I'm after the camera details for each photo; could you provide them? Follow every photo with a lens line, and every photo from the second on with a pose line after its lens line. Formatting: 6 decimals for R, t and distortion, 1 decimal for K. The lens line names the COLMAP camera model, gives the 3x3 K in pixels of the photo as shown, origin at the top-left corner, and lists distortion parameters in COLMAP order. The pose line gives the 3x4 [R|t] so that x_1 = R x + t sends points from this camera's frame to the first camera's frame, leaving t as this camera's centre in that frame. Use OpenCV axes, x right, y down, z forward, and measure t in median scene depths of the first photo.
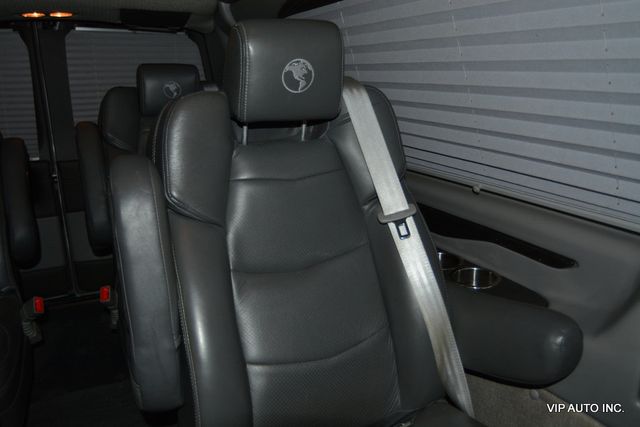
lens RADIAL K [[498.9, 0, 316.9], [0, 498.9, 218.7], [0, 0, 1]] dist [-0.104873, 0.054549]
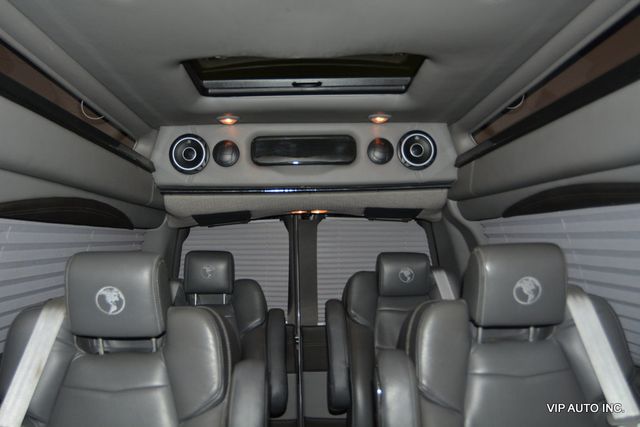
lens RADIAL K [[498.9, 0, 310.8], [0, 498.9, 210.8], [0, 0, 1]] dist [-0.104873, 0.054549]
pose [[0.910047, -0.030139, -0.413407, -0.007080], [-0.107119, 0.946374, -0.304799, -0.017647], [0.400424, 0.321666, 0.858016, -0.109998]]
